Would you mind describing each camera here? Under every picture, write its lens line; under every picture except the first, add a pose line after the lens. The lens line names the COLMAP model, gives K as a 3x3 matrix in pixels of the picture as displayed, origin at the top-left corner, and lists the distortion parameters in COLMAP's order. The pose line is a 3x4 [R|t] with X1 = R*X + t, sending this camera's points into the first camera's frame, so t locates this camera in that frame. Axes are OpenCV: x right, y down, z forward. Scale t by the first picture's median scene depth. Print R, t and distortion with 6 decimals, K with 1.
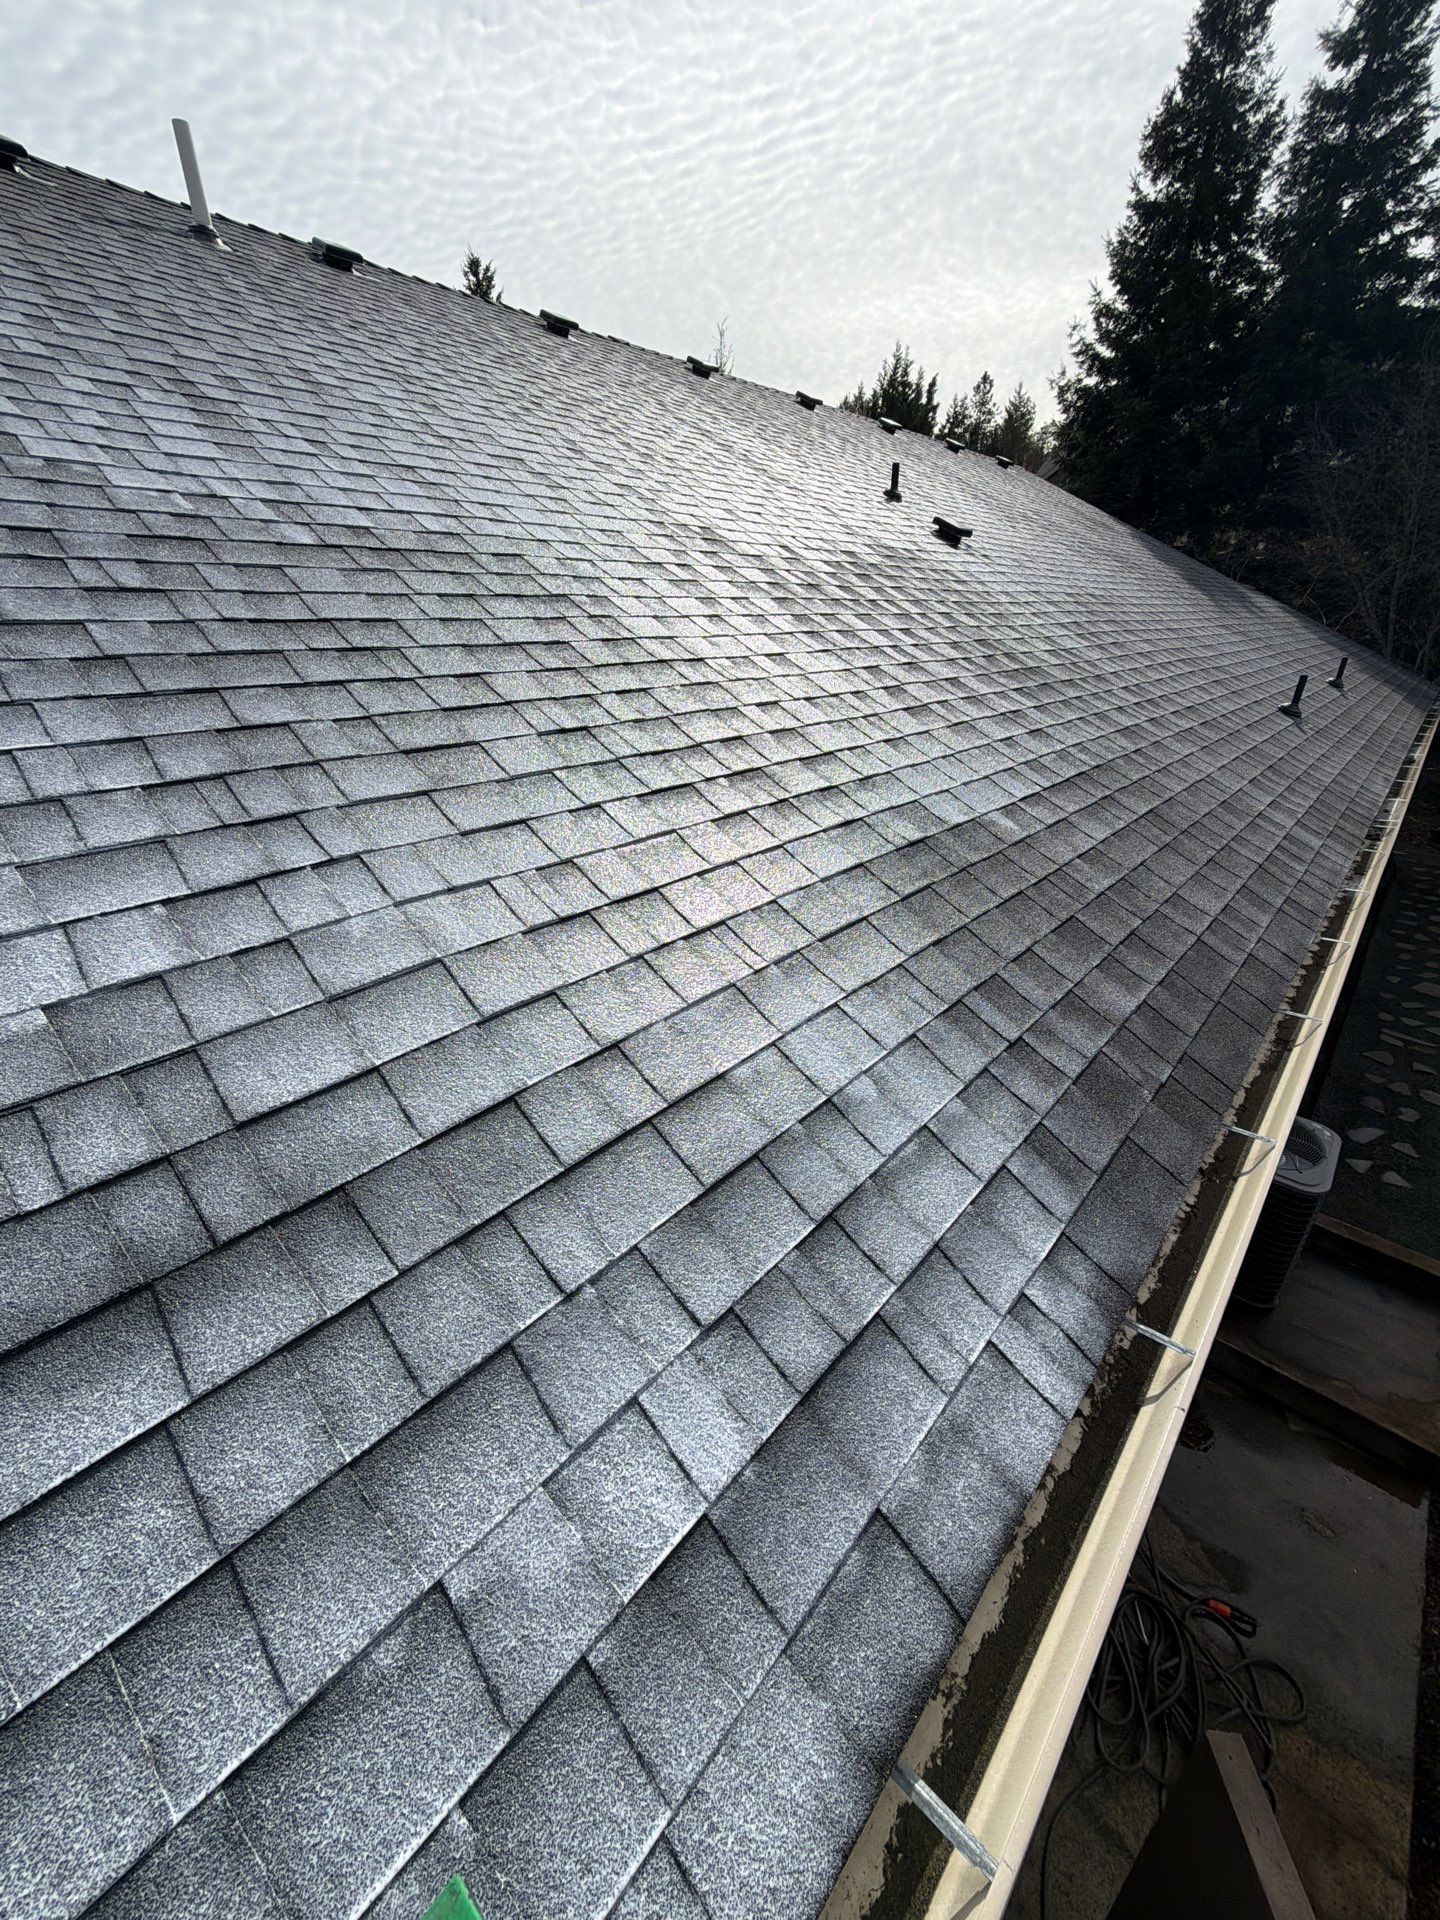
lens RADIAL K [[758.5, 0, 717.5], [0, 758.5, 960.8], [0, 0, 1]] dist [-0.000461, -0.000284]
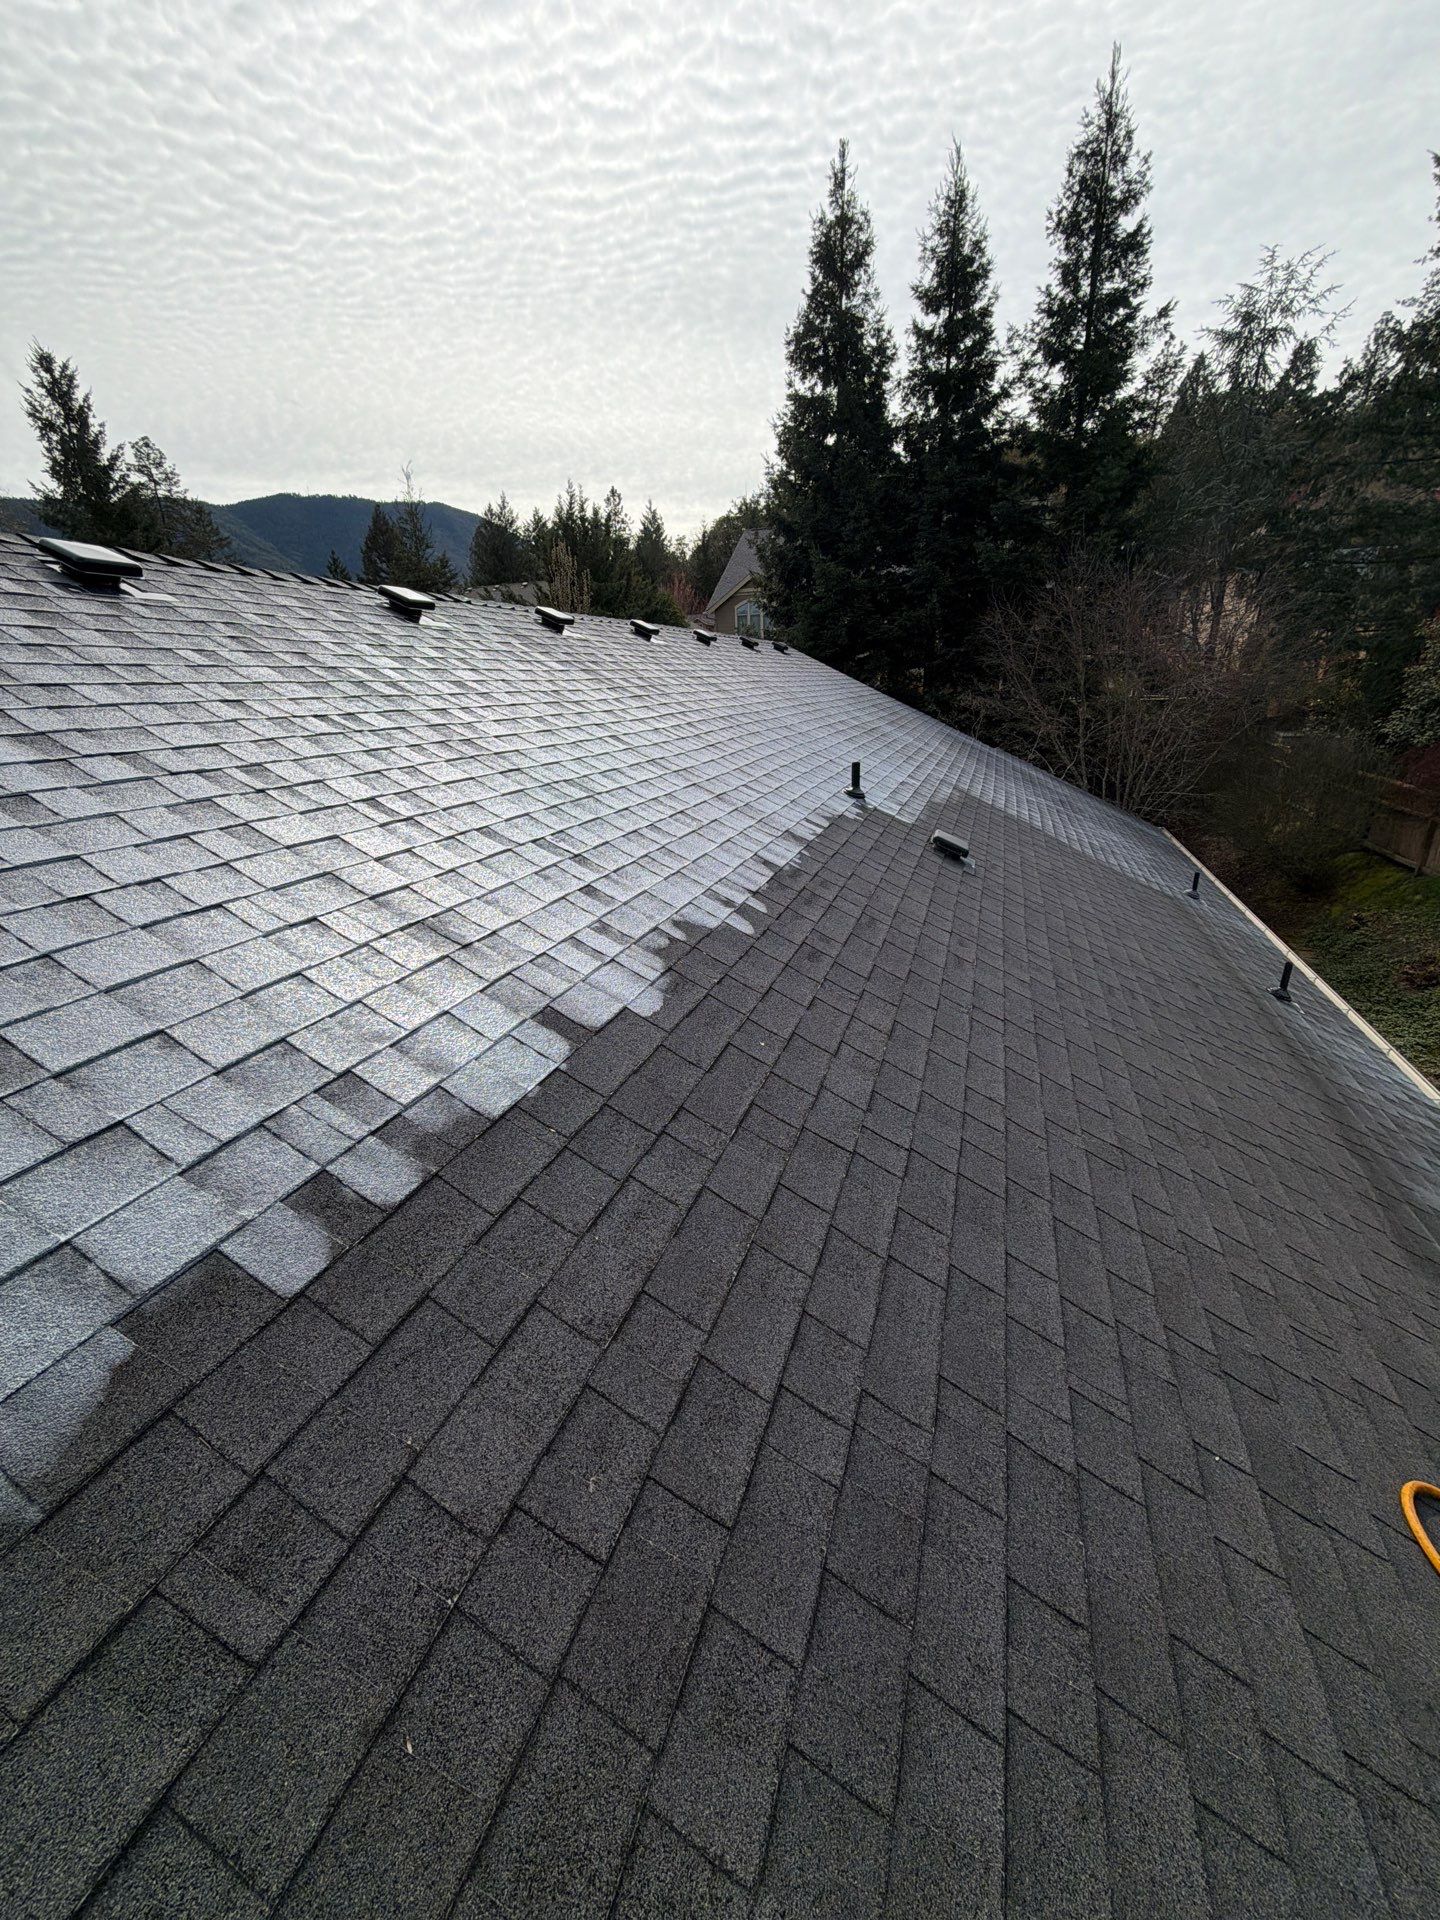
lens RADIAL K [[758.5, 0, 712.9], [0, 758.5, 951.1], [0, 0, 1]] dist [-0.000461, -0.000284]
pose [[0.919448, -0.164457, 0.357168, -0.131204], [0.198938, 0.978063, -0.061775, -0.218384], [-0.339174, 0.127854, 0.931995, 0.143317]]
